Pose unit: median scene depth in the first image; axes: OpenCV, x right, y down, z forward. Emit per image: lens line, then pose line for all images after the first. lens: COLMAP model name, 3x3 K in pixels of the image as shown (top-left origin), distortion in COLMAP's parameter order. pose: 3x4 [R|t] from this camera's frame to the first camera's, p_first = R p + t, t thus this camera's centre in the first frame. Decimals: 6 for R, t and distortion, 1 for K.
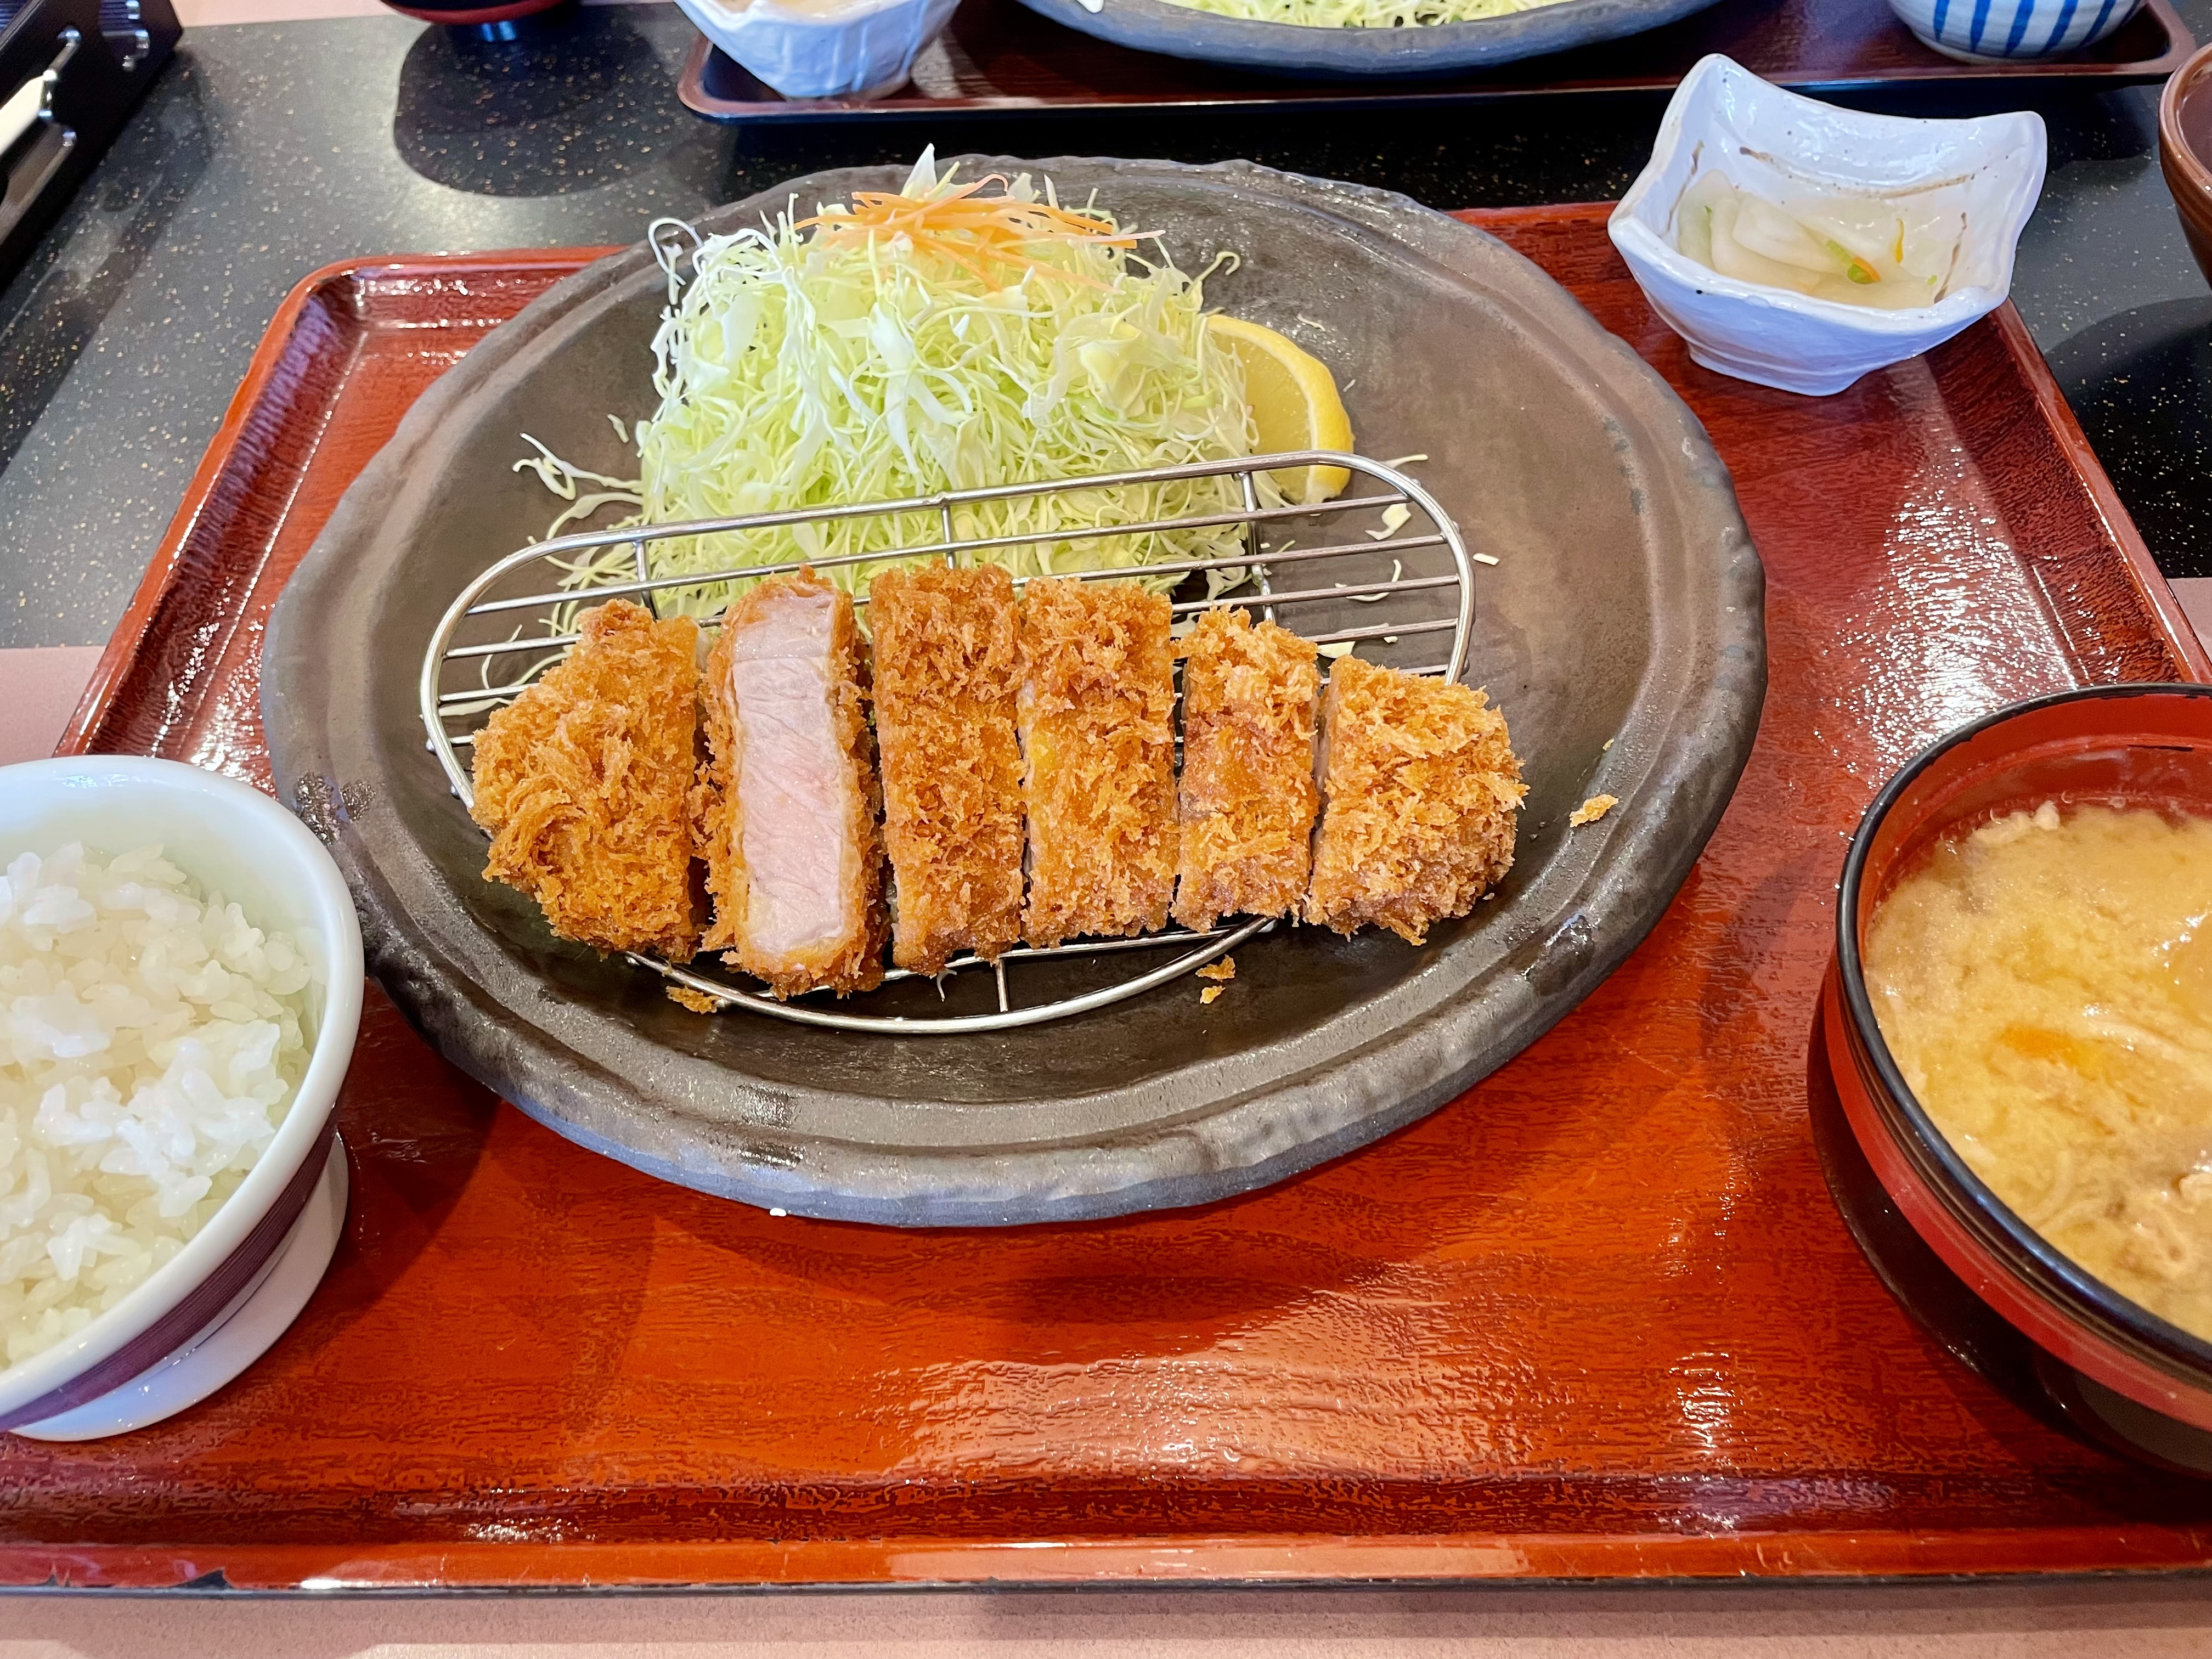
lens RADIAL K [[1670.1, 0, 1106.0], [0, 1670.1, 829.5], [0, 0, 1]] dist [0.089165, -0.257698]
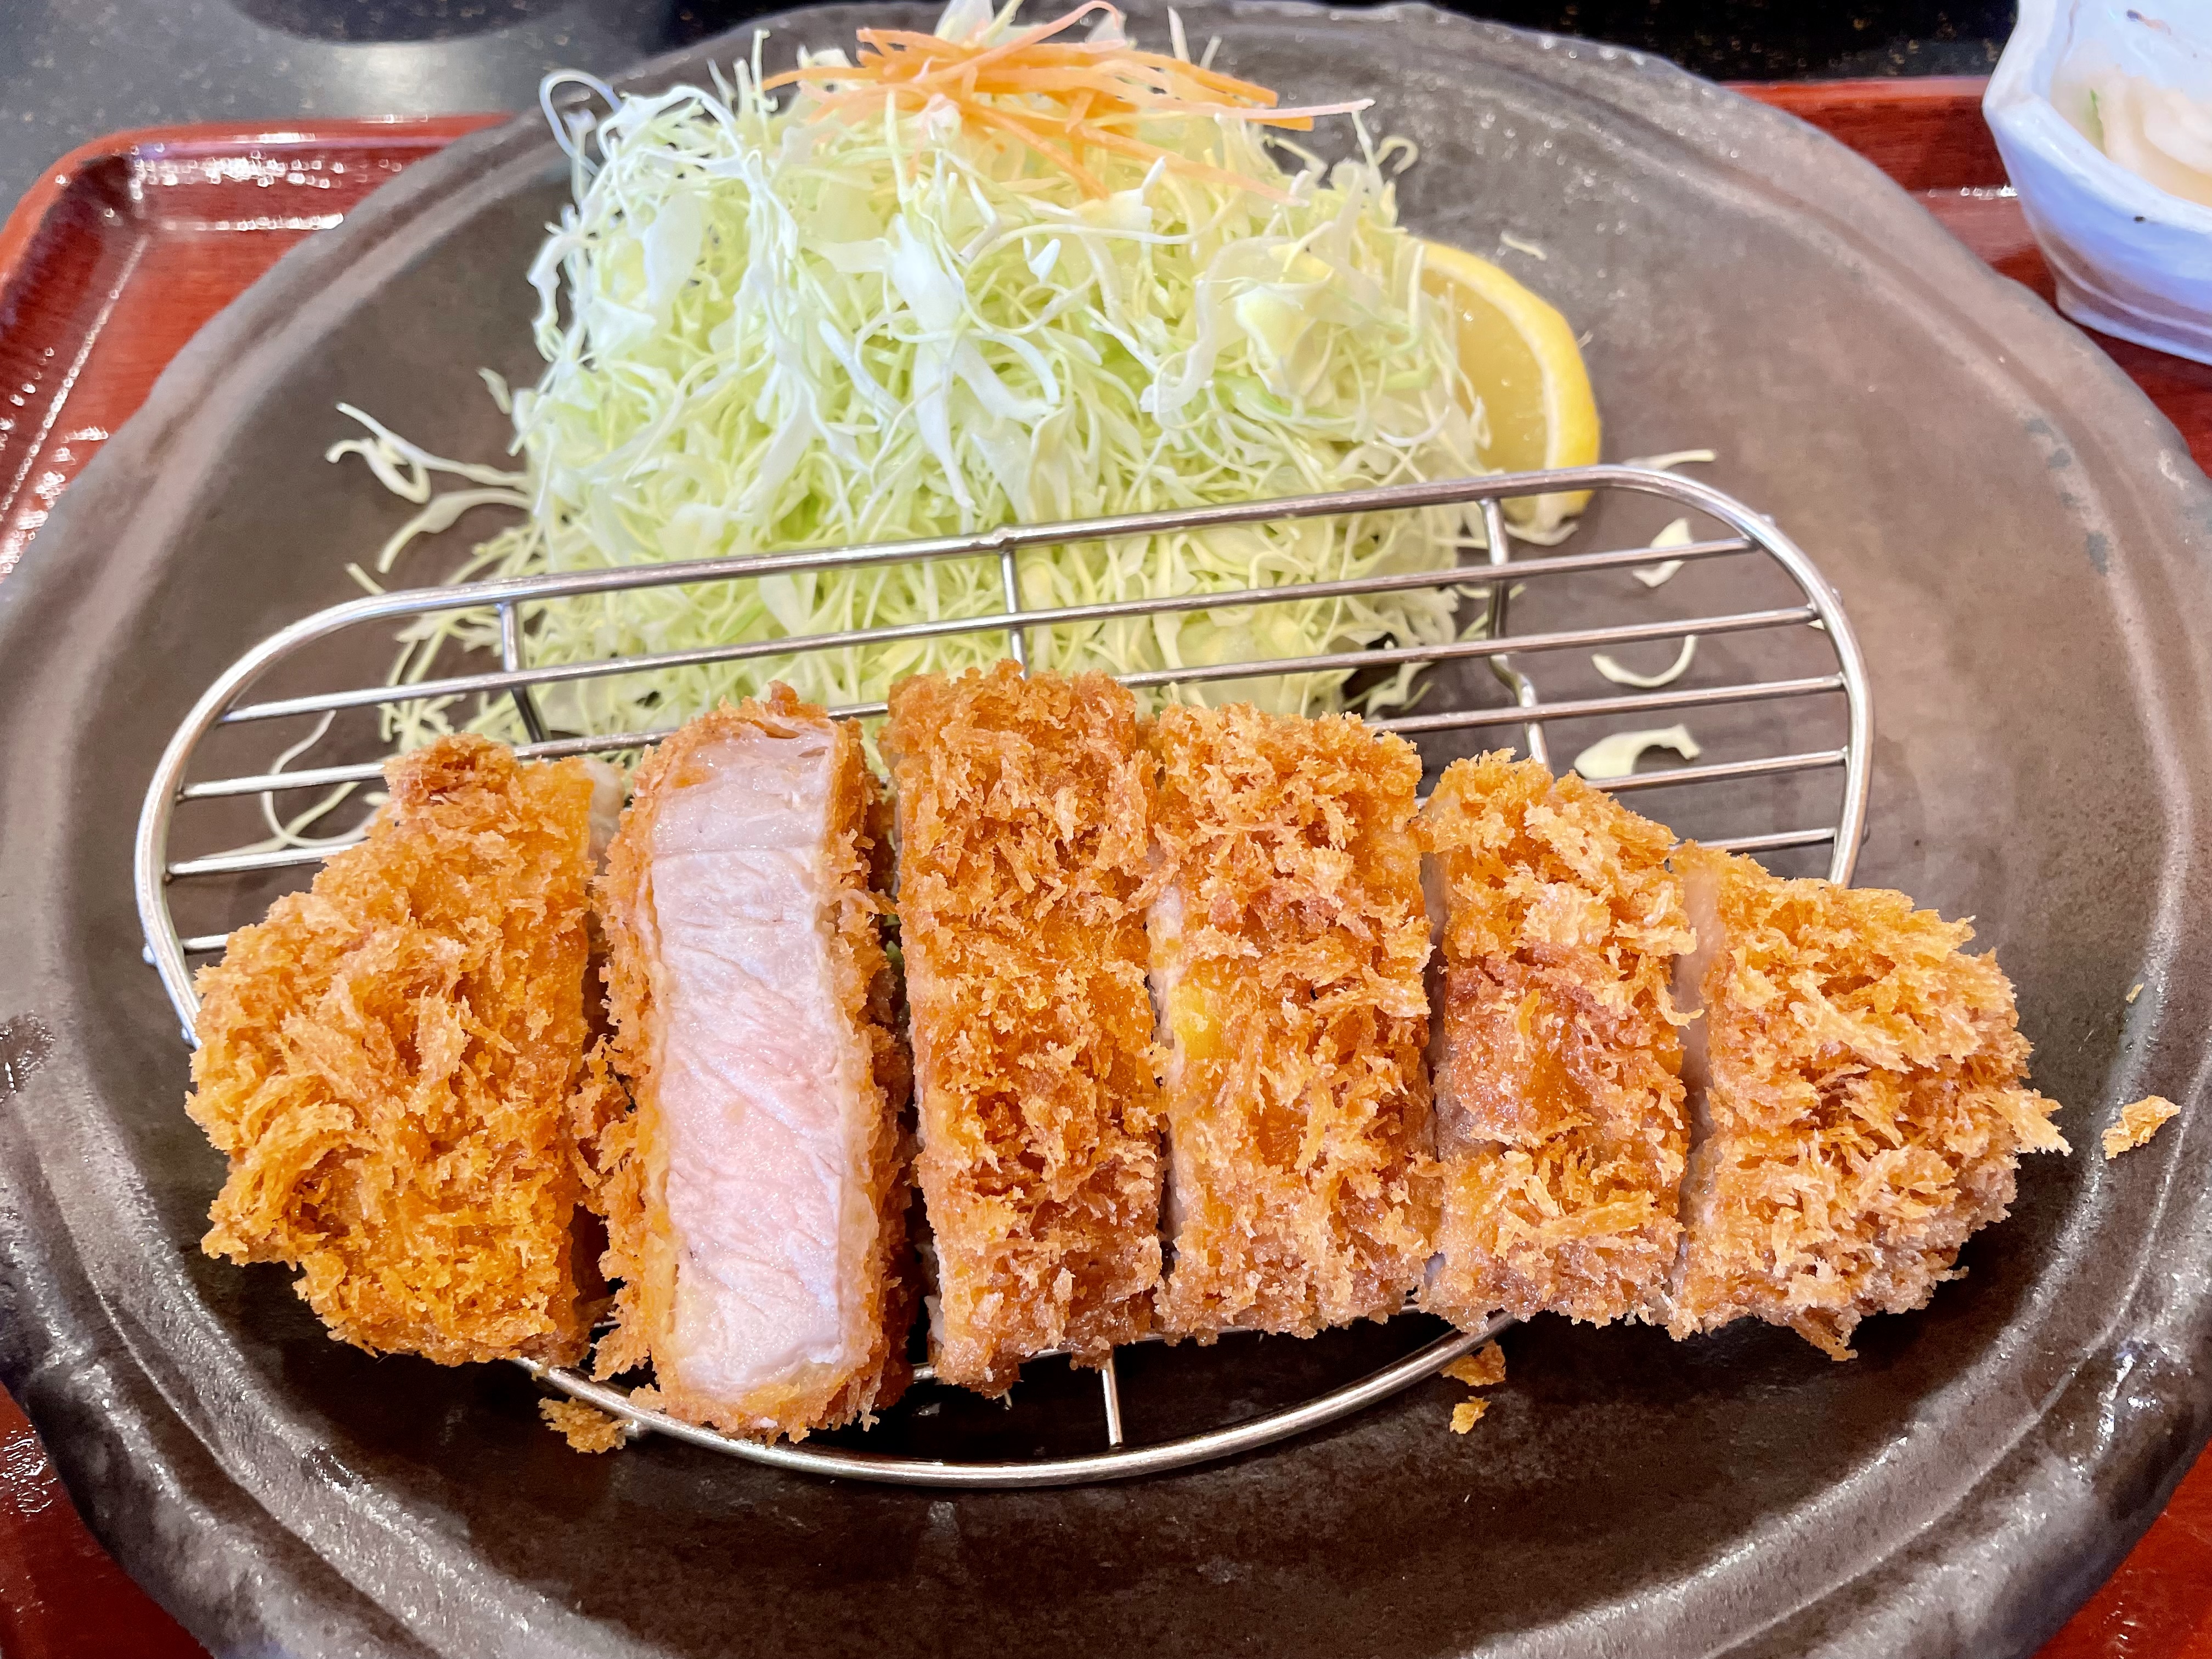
lens RADIAL K [[1665.1, 0, 1103.9], [0, 1665.1, 794.6], [0, 0, 1]] dist [0.071050, -0.161497]
pose [[0.999740, 0.010334, 0.020314, -0.080649], [-0.011196, 0.999022, 0.042766, -0.145343], [-0.019852, -0.042982, 0.998879, 0.429017]]
